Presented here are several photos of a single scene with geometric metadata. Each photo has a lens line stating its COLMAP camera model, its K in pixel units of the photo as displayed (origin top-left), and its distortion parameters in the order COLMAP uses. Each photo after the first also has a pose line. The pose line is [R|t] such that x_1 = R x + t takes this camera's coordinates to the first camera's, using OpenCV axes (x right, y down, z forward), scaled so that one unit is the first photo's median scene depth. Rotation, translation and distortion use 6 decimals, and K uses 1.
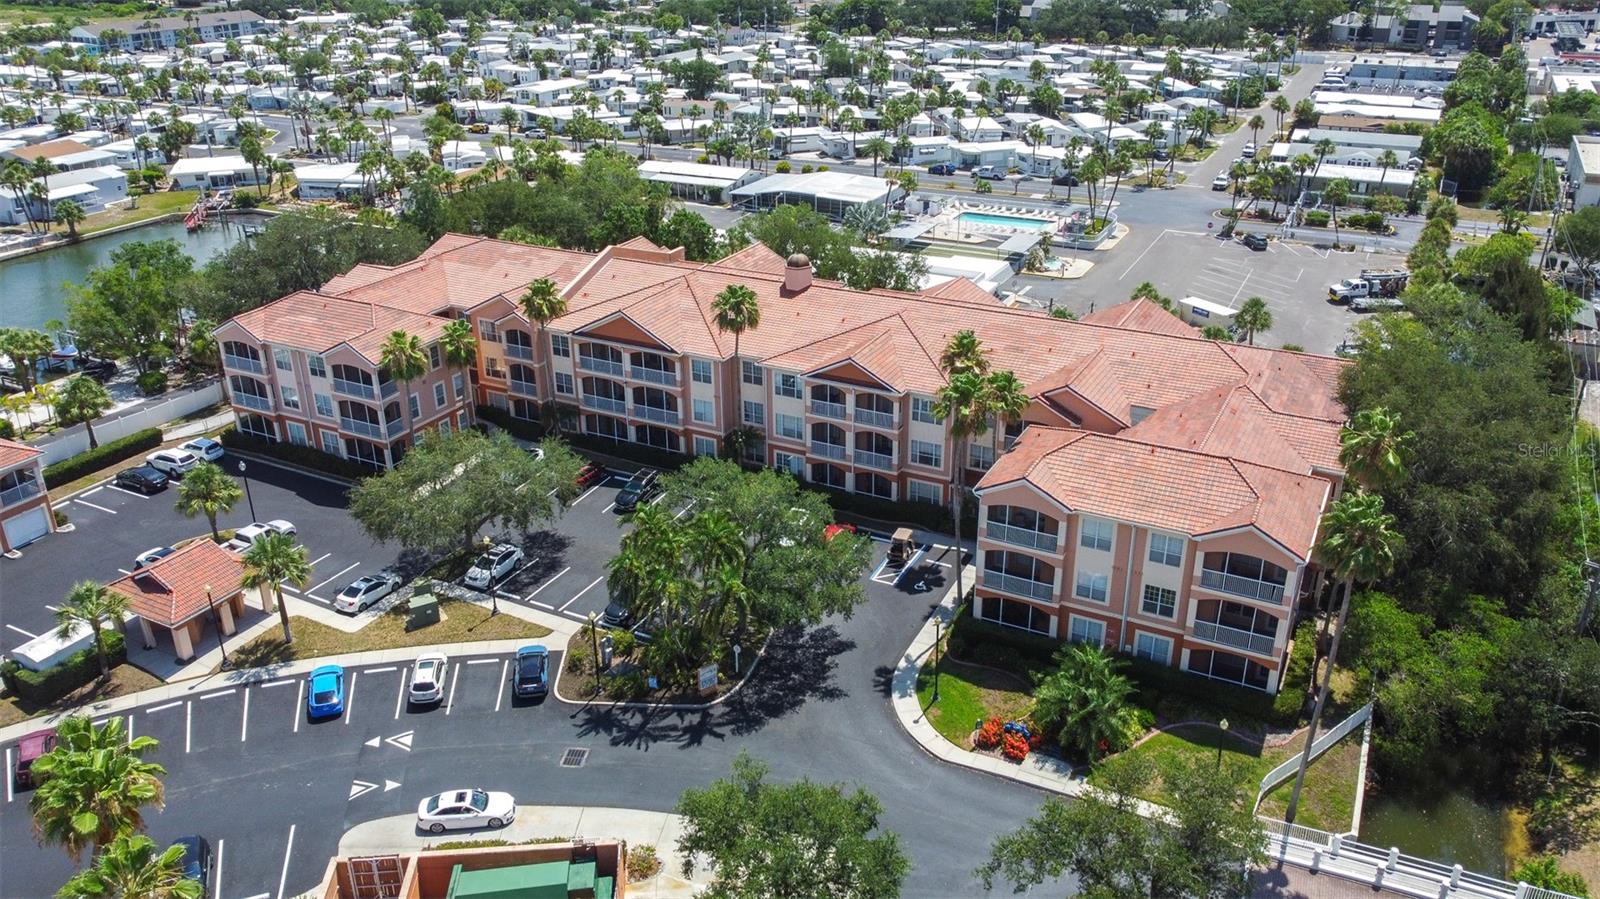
lens RADIAL K [[1214.9, 0, 796.2], [0, 1214.9, 444.9], [0, 0, 1]] dist [-0.002608, -0.000408]
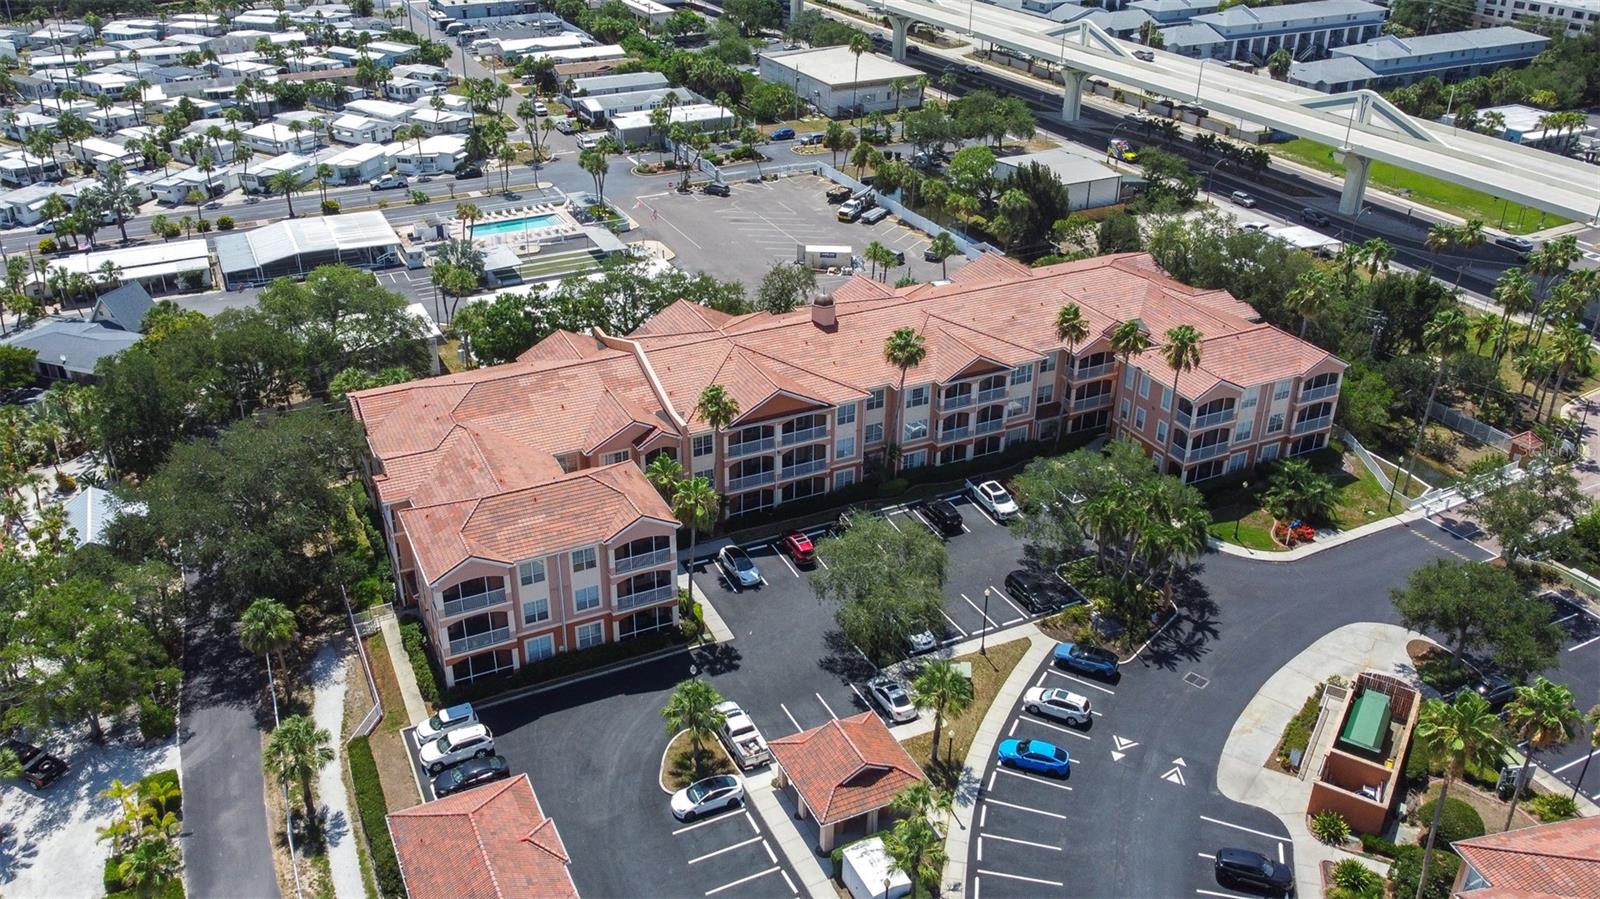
lens RADIAL K [[1235.9, 0, 796.3], [0, 1235.9, 446.6], [0, 0, 1]] dist [-0.000800, -0.001649]
pose [[0.612859, -0.369720, 0.698363, -0.925326], [0.324402, 0.923598, 0.204277, -0.284118], [-0.720532, 0.101357, 0.685974, 0.252476]]
